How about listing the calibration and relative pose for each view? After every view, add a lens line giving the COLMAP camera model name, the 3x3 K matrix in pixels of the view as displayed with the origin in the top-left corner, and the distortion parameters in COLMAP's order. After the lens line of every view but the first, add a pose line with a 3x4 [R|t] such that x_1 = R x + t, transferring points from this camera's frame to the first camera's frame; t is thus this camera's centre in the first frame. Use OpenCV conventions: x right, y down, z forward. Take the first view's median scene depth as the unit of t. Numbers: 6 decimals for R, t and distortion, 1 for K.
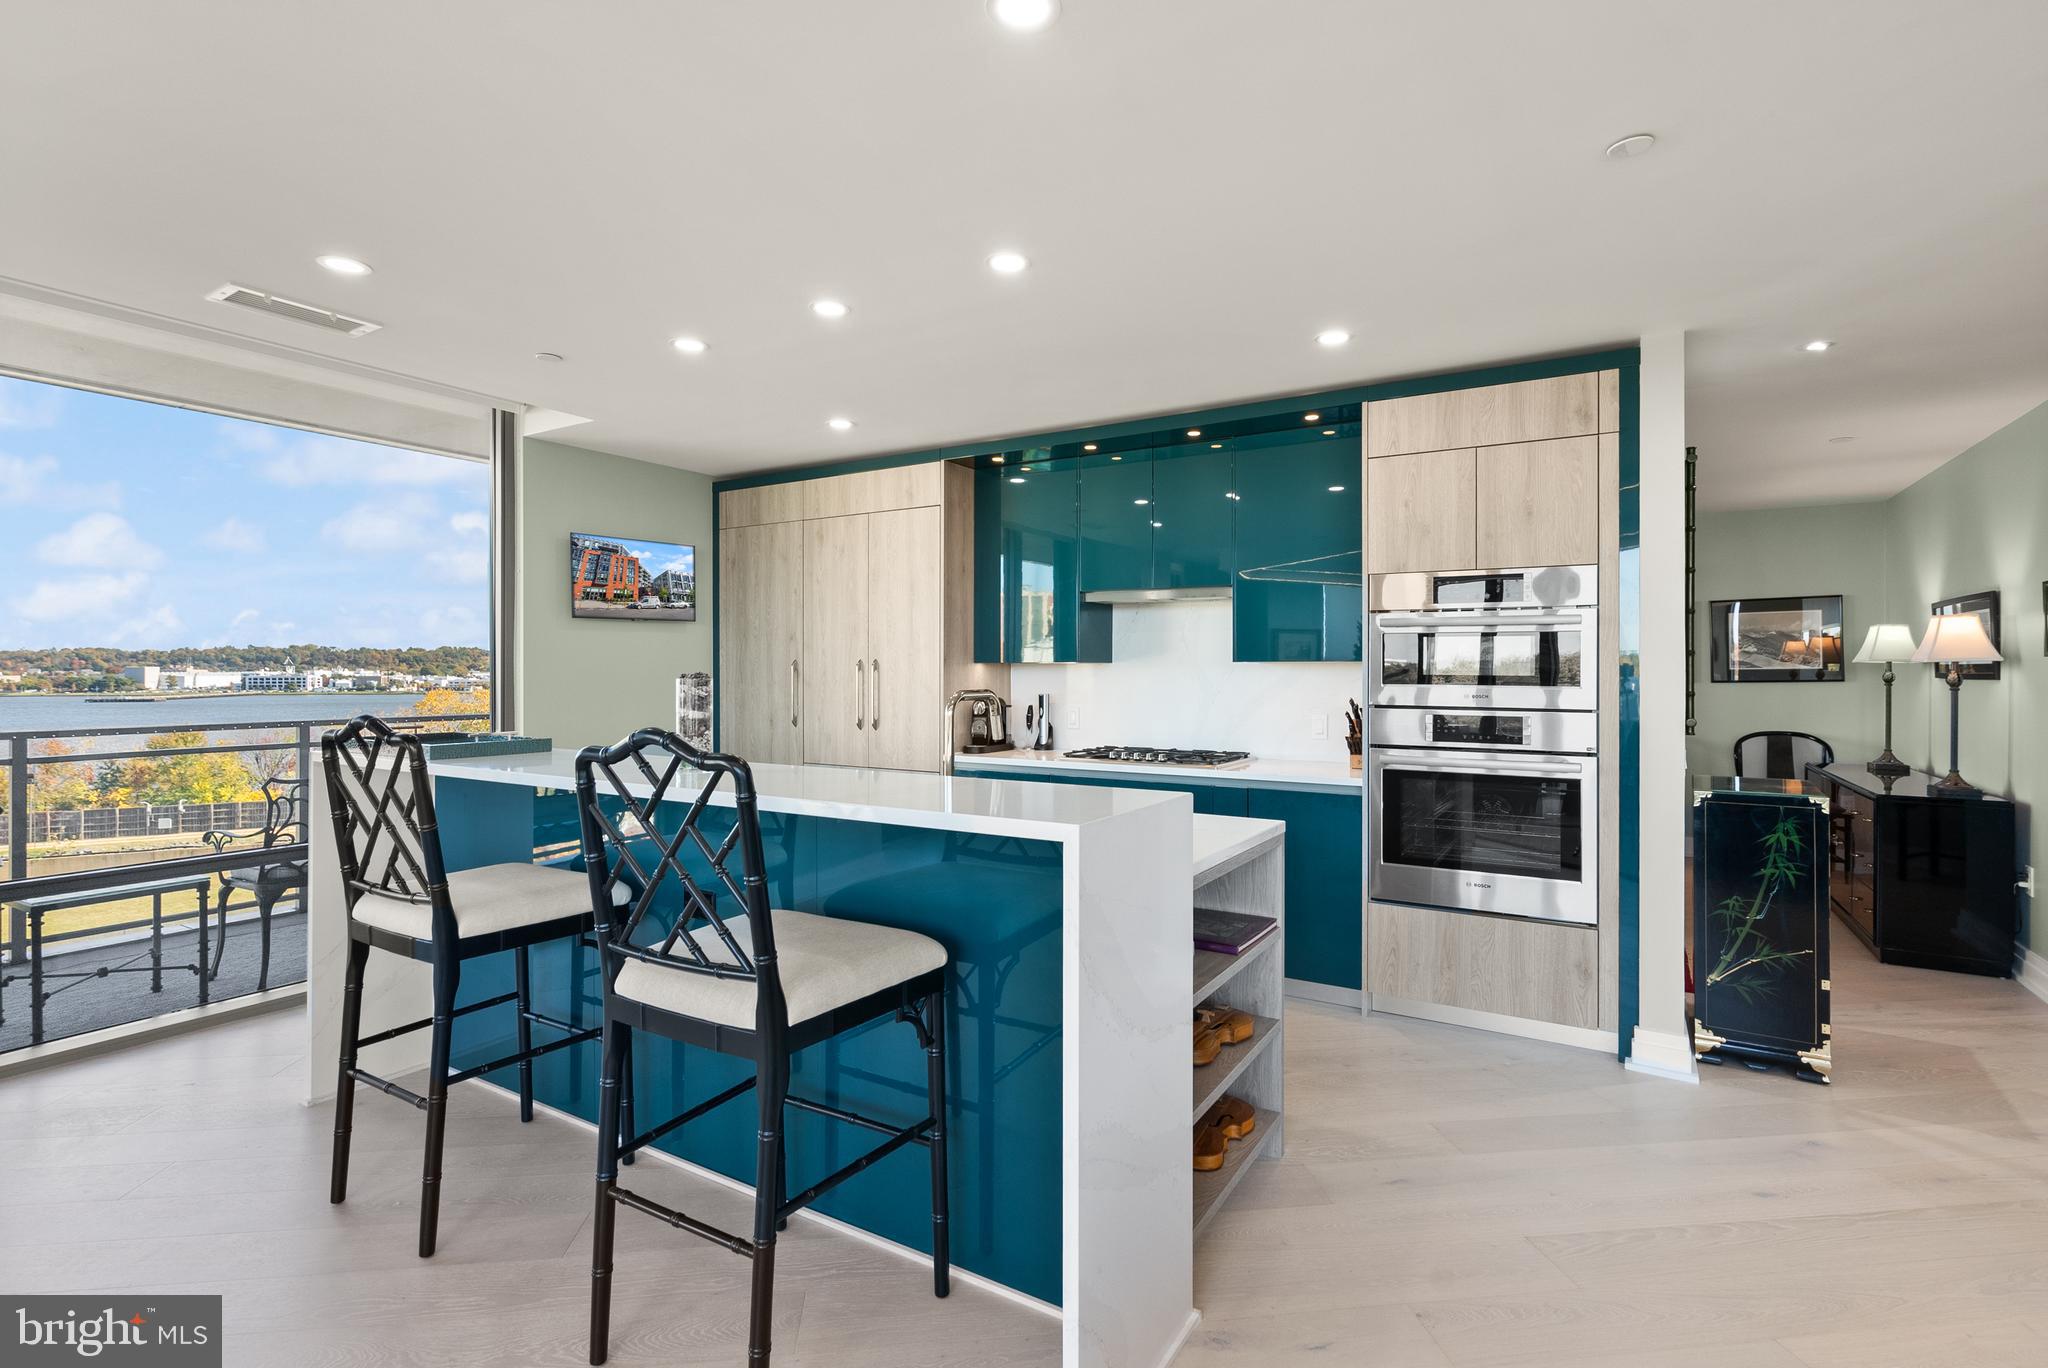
lens RADIAL K [[954.1, 0, 1032.7], [0, 954.1, 664.1], [0, 0, 1]] dist [0.000965, -0.000187]
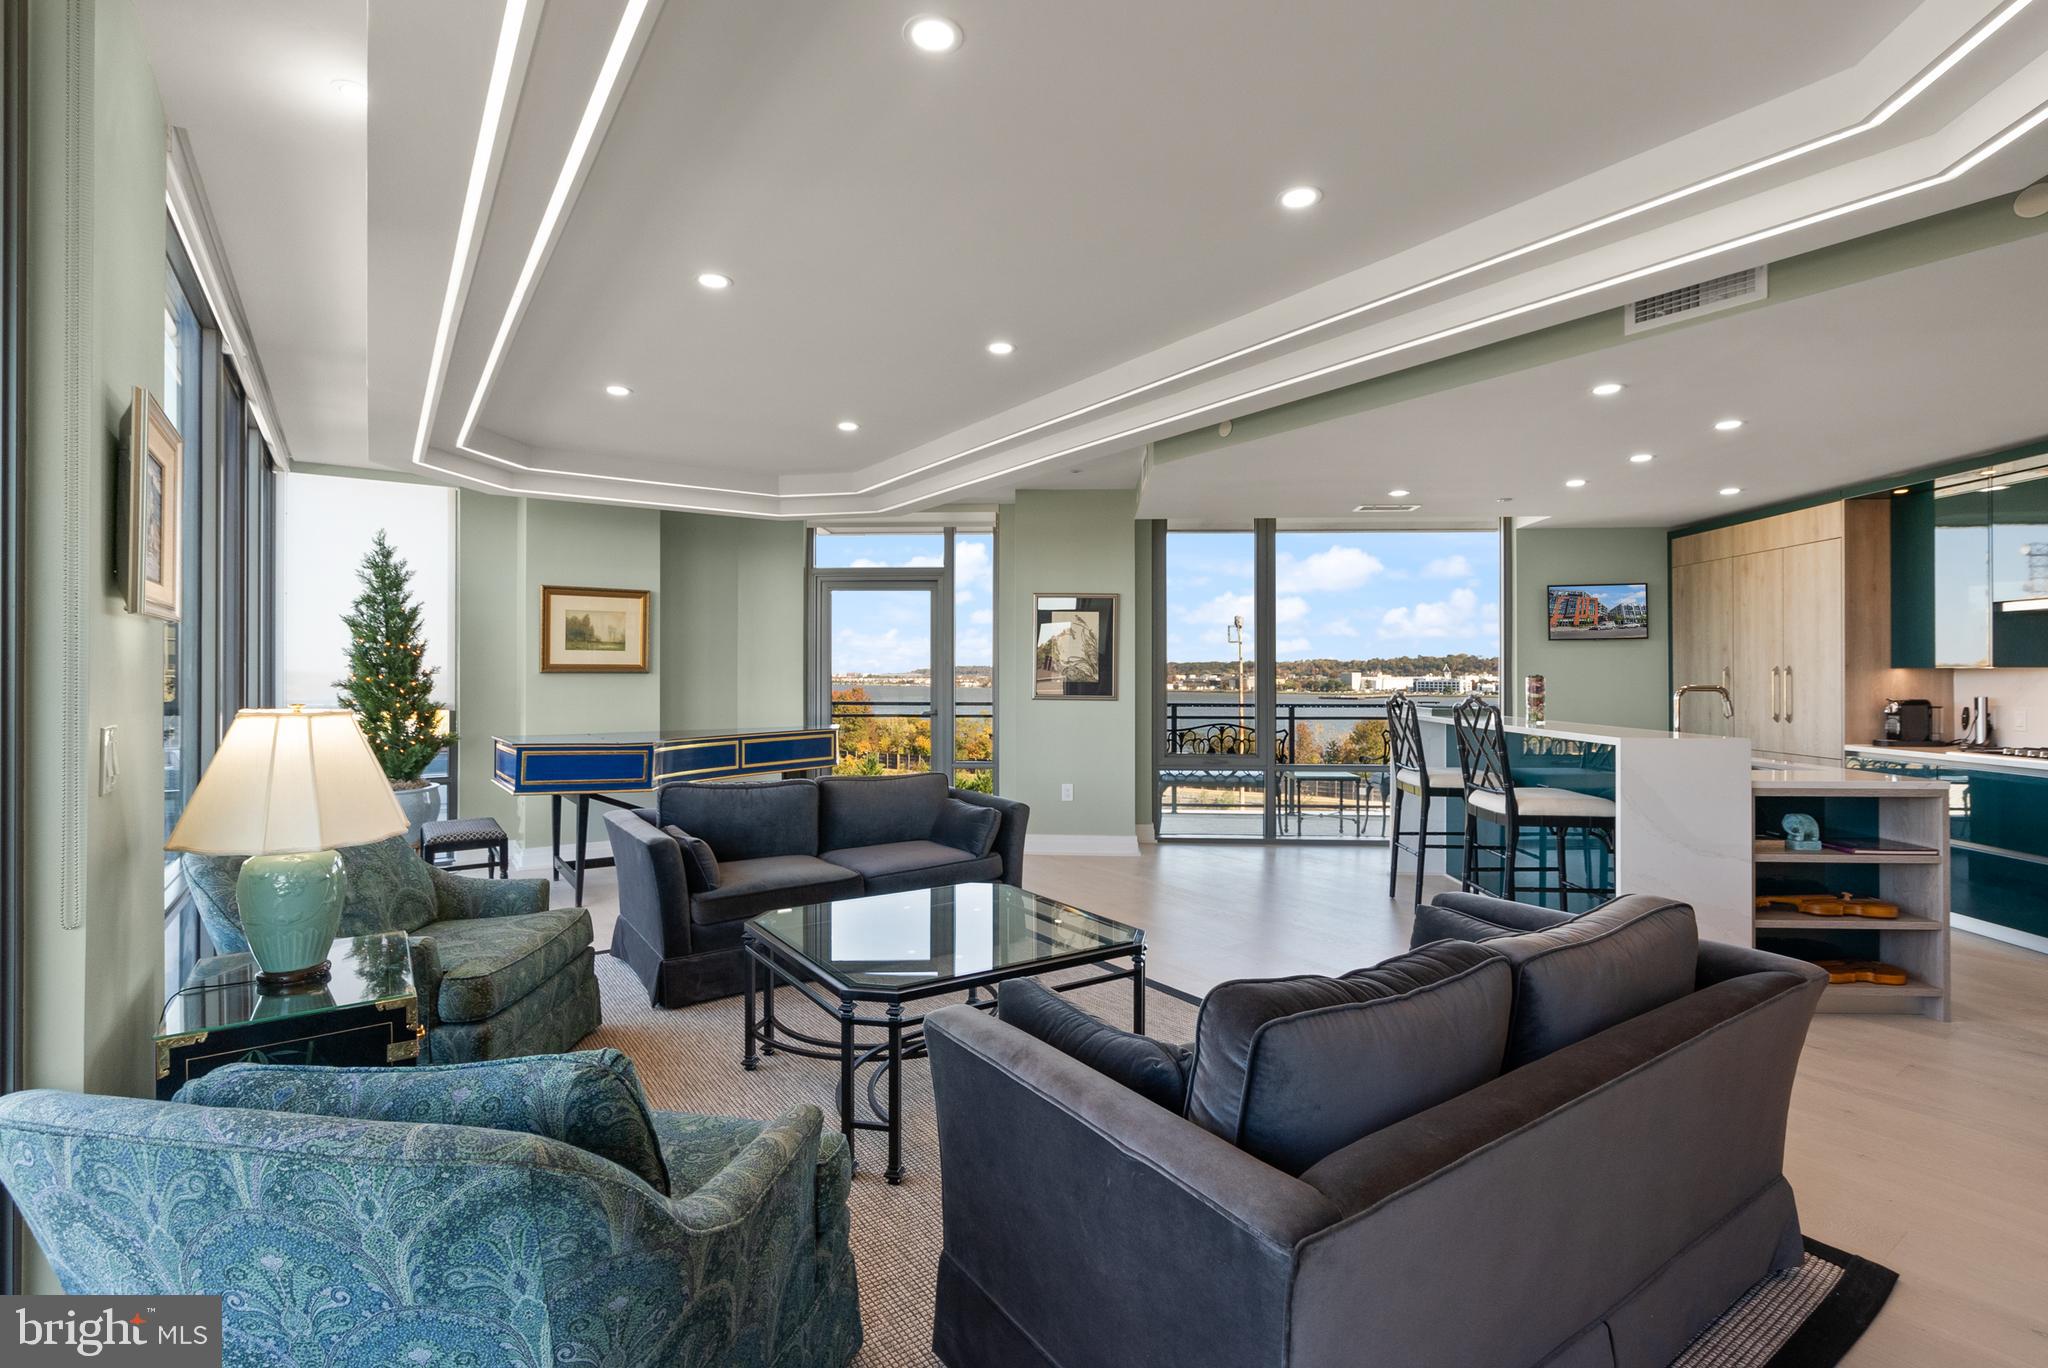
lens RADIAL K [[943.1, 0, 1023.6], [0, 943.1, 672.5], [0, 0, 1]] dist [-0.000191, -0.000443]
pose [[0.466971, -0.002171, -0.884270, 0.441597], [0.004664, 0.999989, 0.000008, -0.000934], [0.884260, -0.004127, 0.466976, -0.435947]]
